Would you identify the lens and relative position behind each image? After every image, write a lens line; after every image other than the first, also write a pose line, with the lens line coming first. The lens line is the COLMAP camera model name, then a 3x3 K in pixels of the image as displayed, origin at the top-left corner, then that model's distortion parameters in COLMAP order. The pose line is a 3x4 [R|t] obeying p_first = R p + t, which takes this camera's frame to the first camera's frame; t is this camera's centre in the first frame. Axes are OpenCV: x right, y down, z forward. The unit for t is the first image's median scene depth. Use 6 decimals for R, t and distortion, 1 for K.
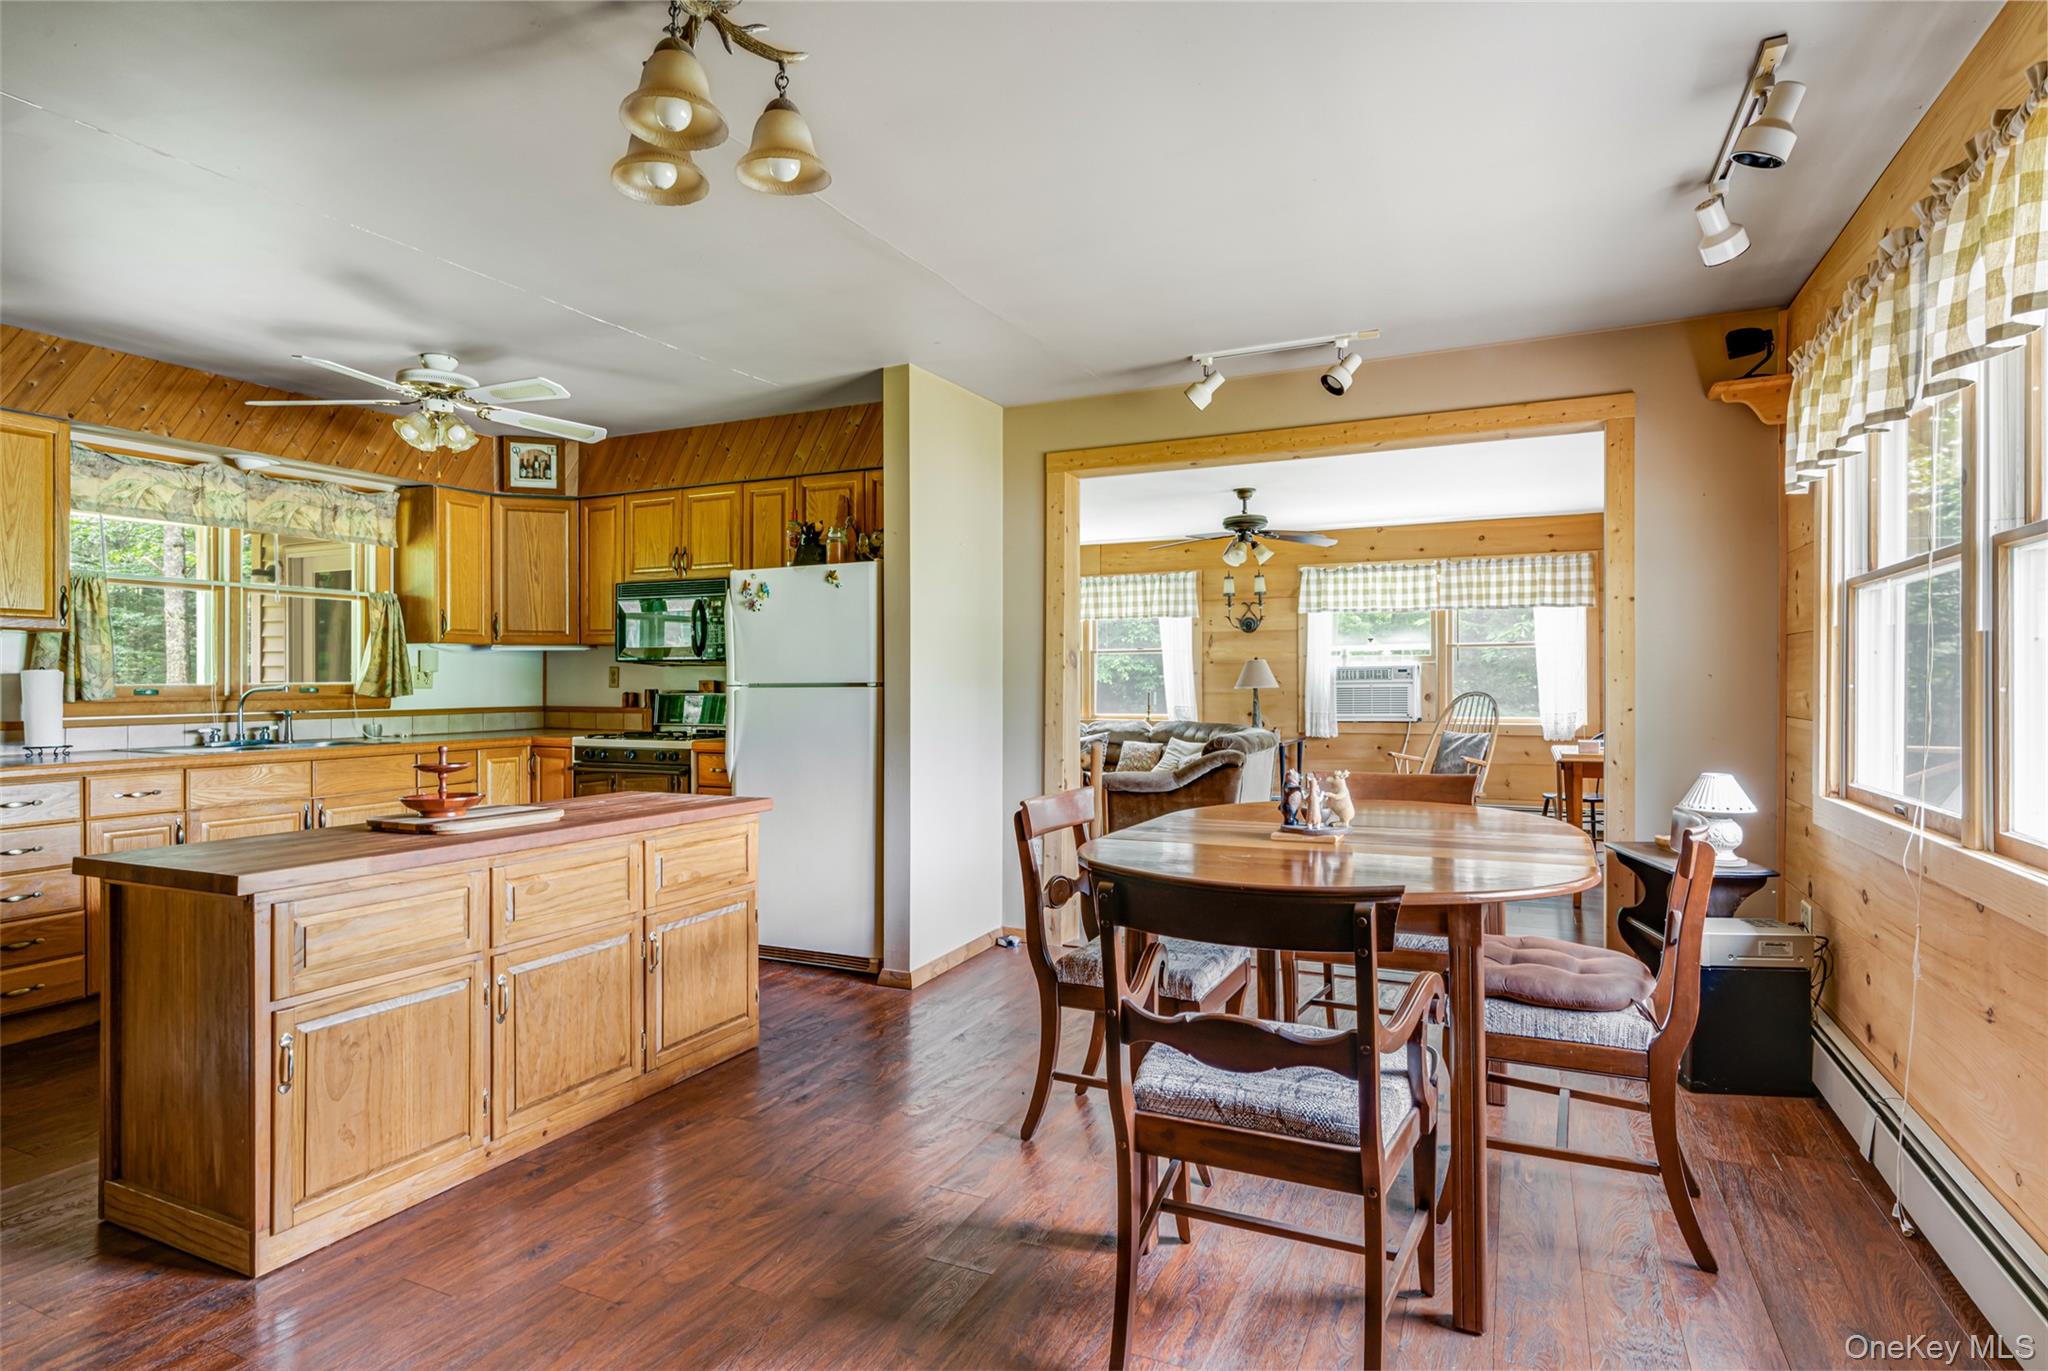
lens RADIAL K [[1082.6, 0, 1021.1], [0, 1082.6, 679.7], [0, 0, 1]] dist [-0.008507, 0.009001]
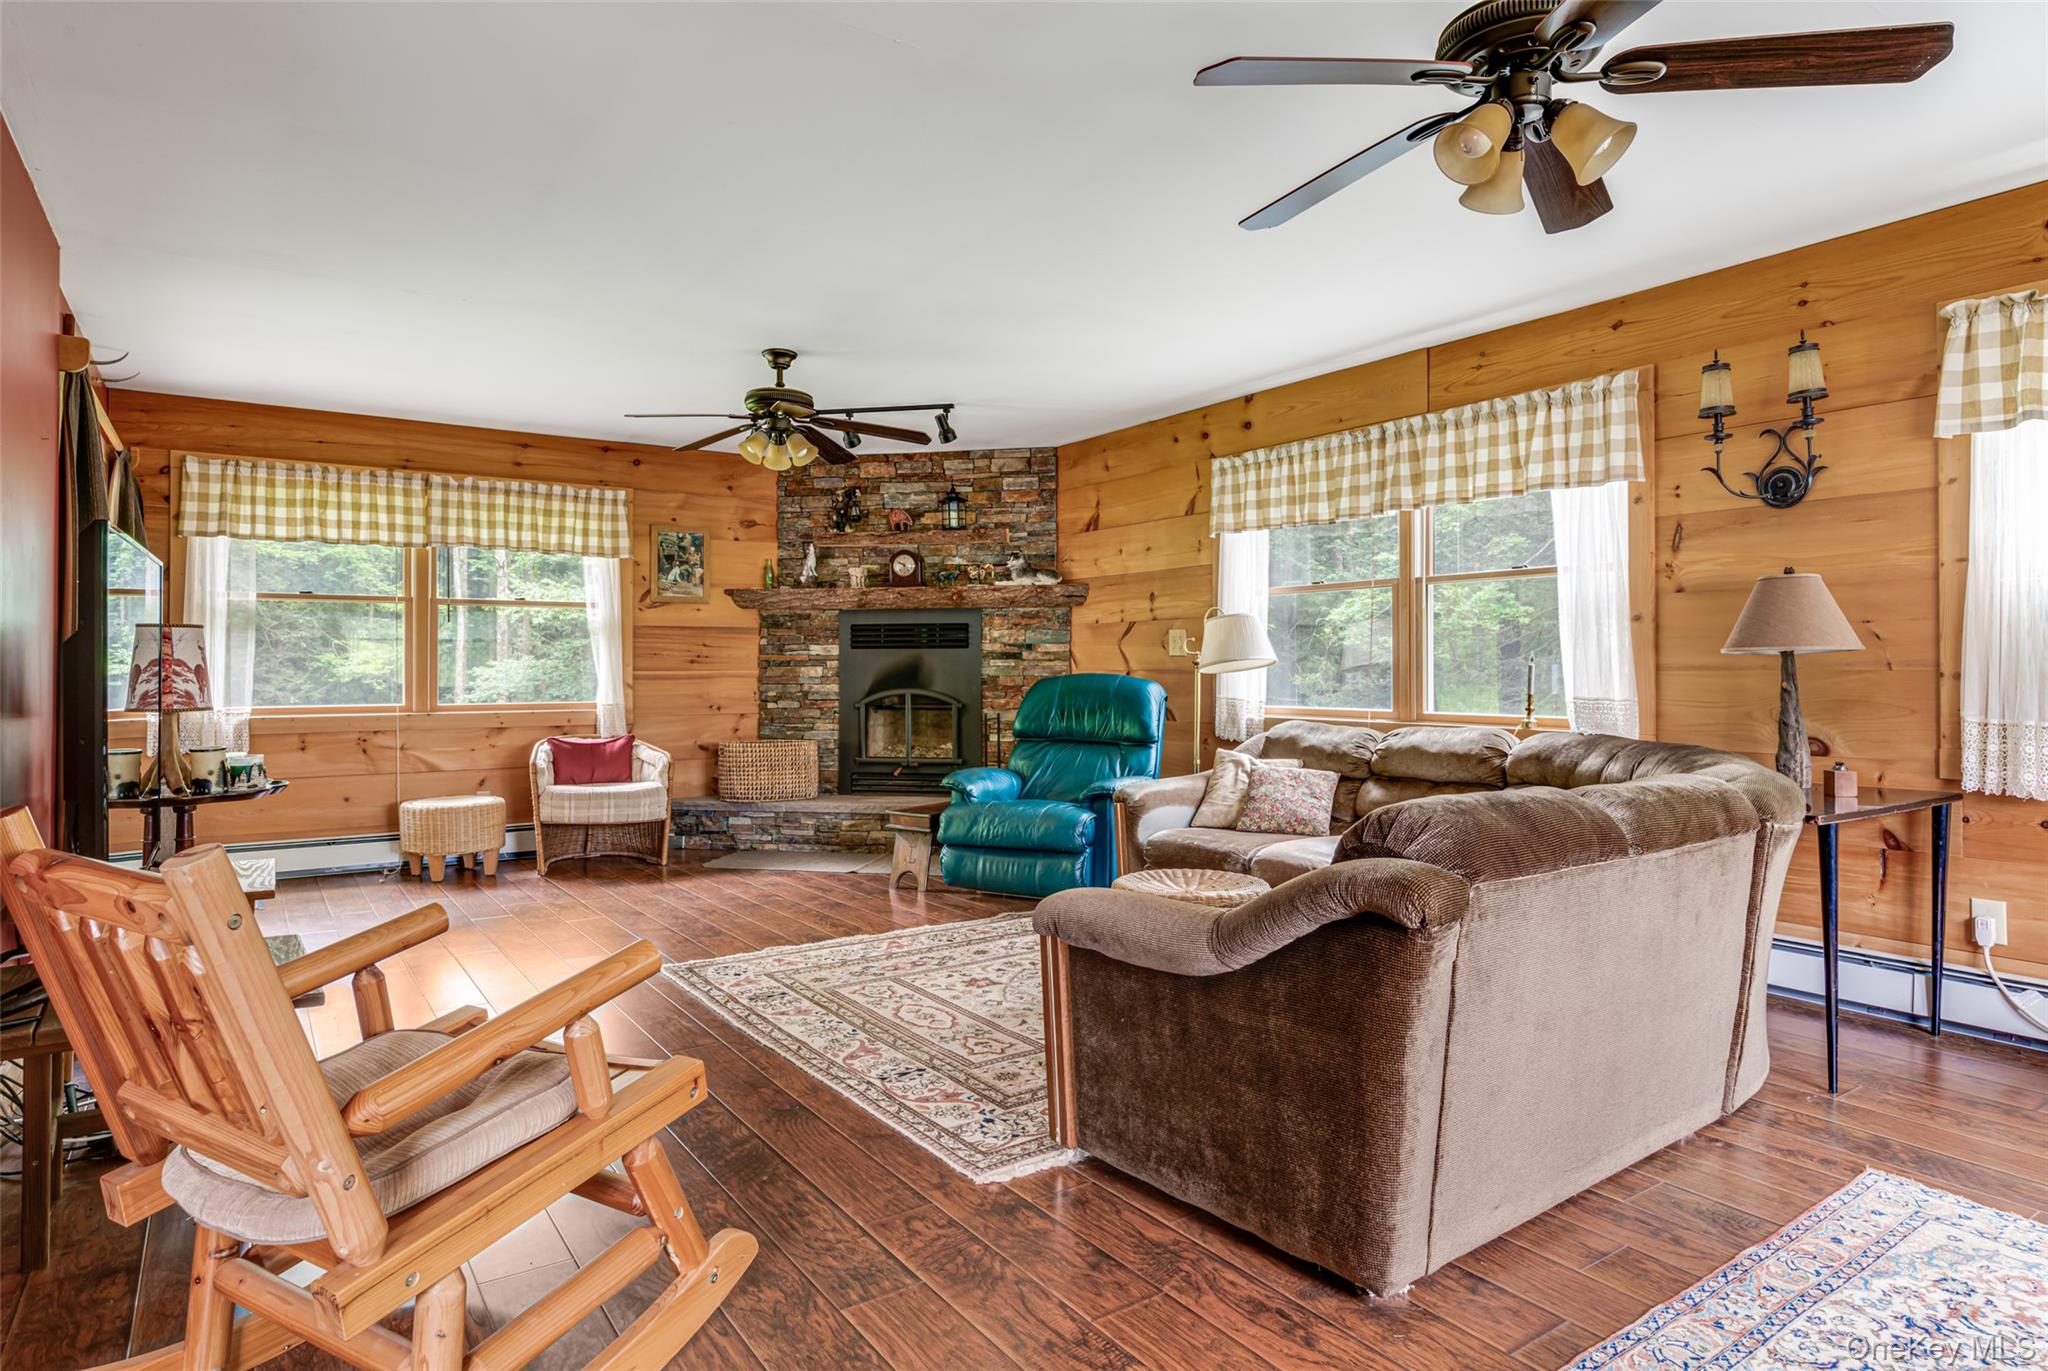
lens RADIAL K [[1158.0, 0, 1017.4], [0, 1158.0, 658.6], [0, 0, 1]] dist [-0.000973, 0.002929]
pose [[0.863672, -0.000301, -0.504054, 0.206614], [-0.002059, 0.999989, -0.004125, 0.013448], [0.504050, 0.004601, 0.863662, 0.577099]]
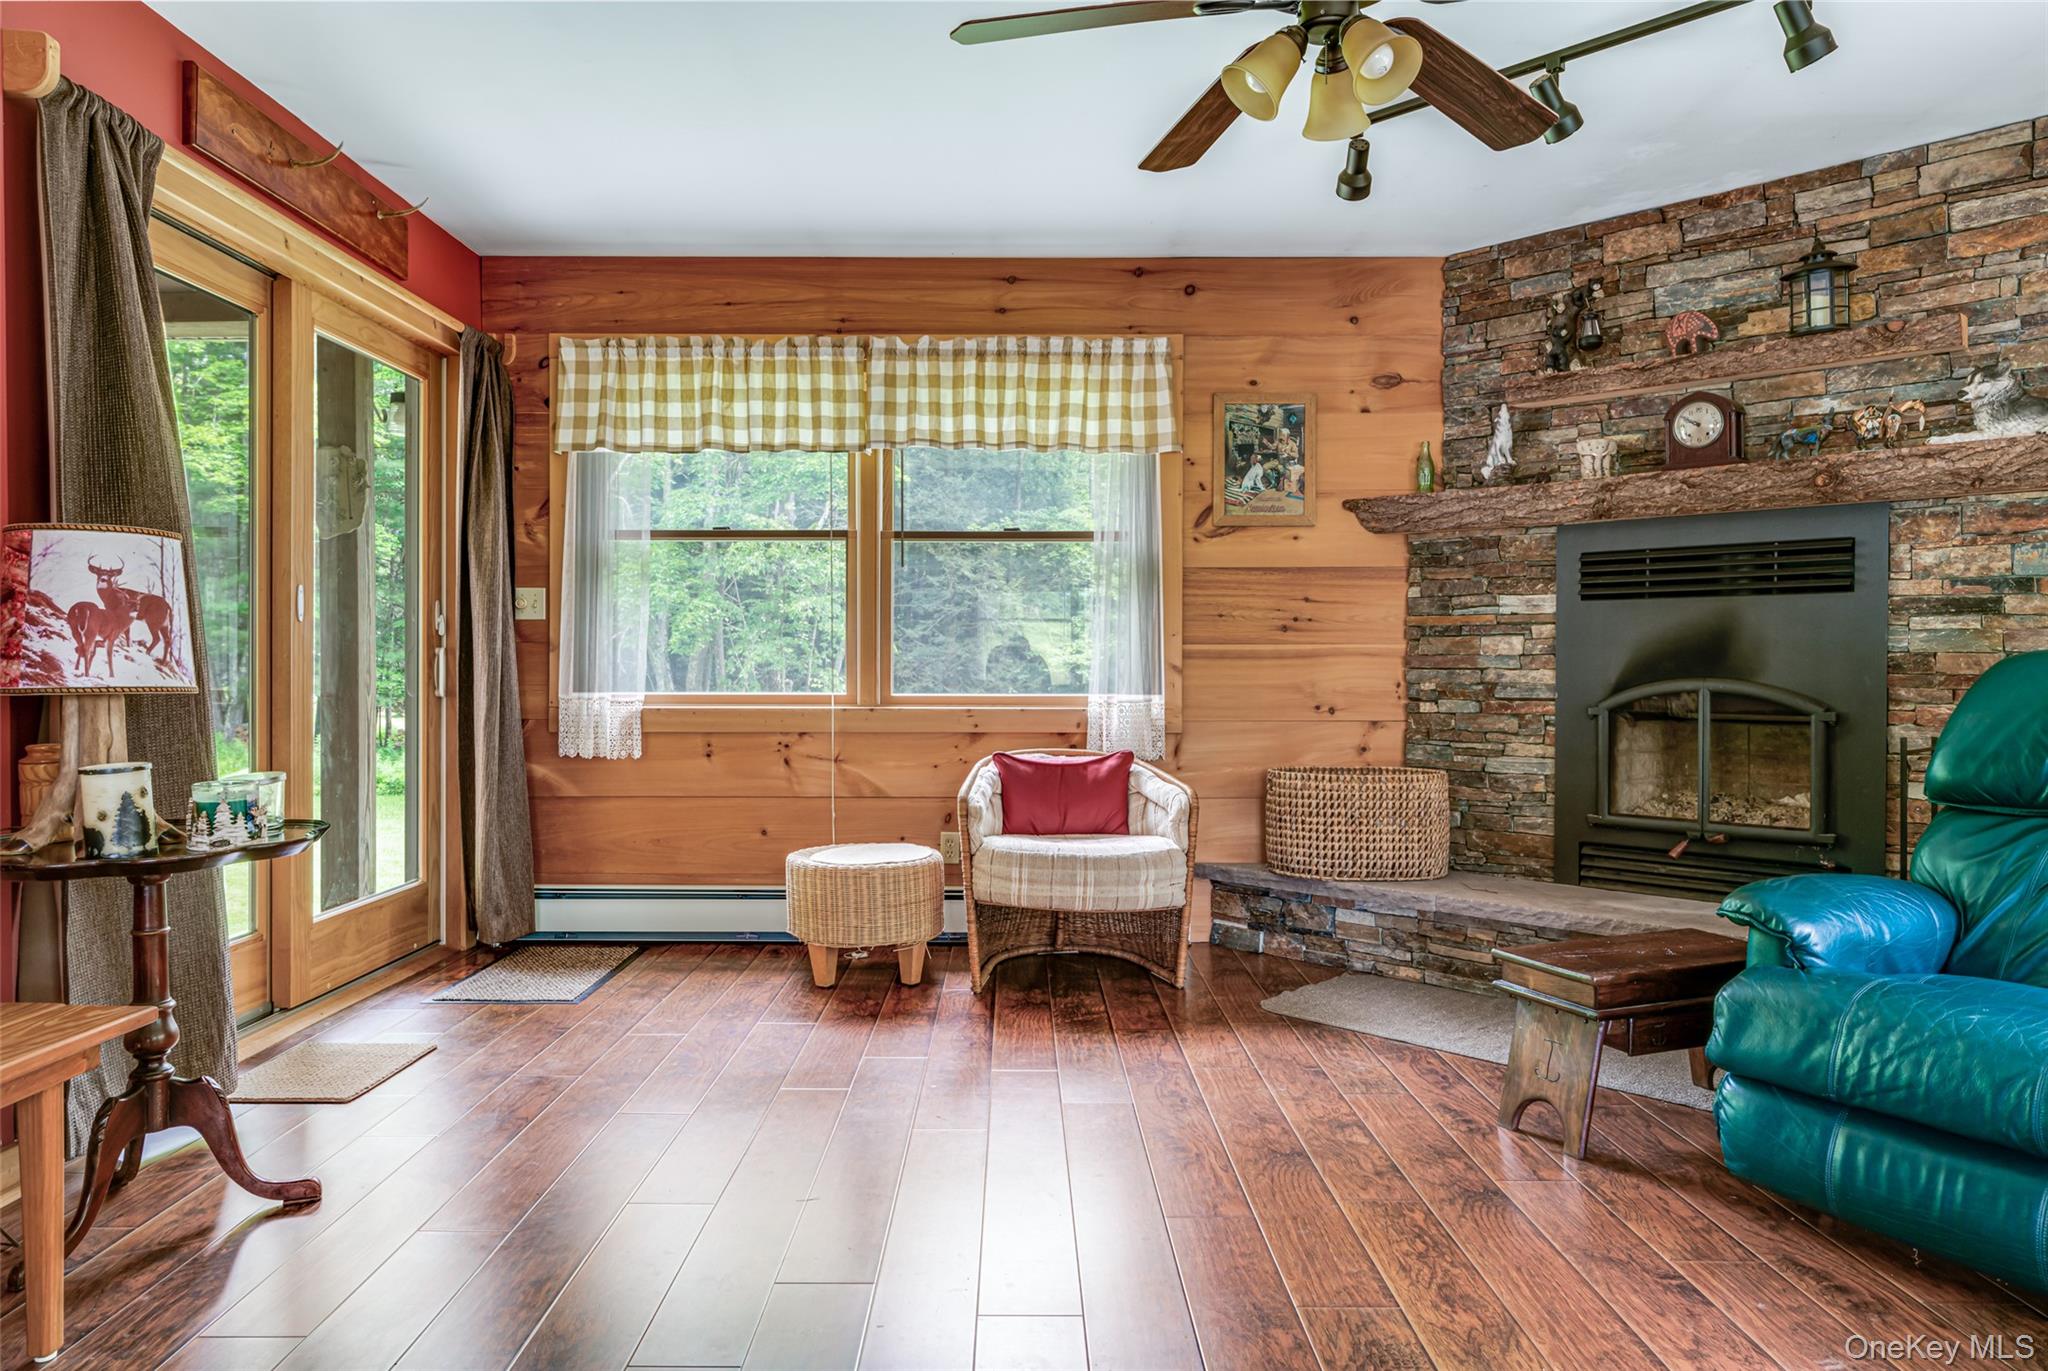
lens RADIAL K [[1307.3, 0, 1018.7], [0, 1307.3, 679.4], [0, 0, 1]] dist [-0.001179, 0.004774]
pose [[0.431827, 0.018513, -0.901767, 0.018239], [-0.003006, 0.999813, 0.019087, 0.024287], [0.901952, -0.005531, 0.431802, 0.856894]]
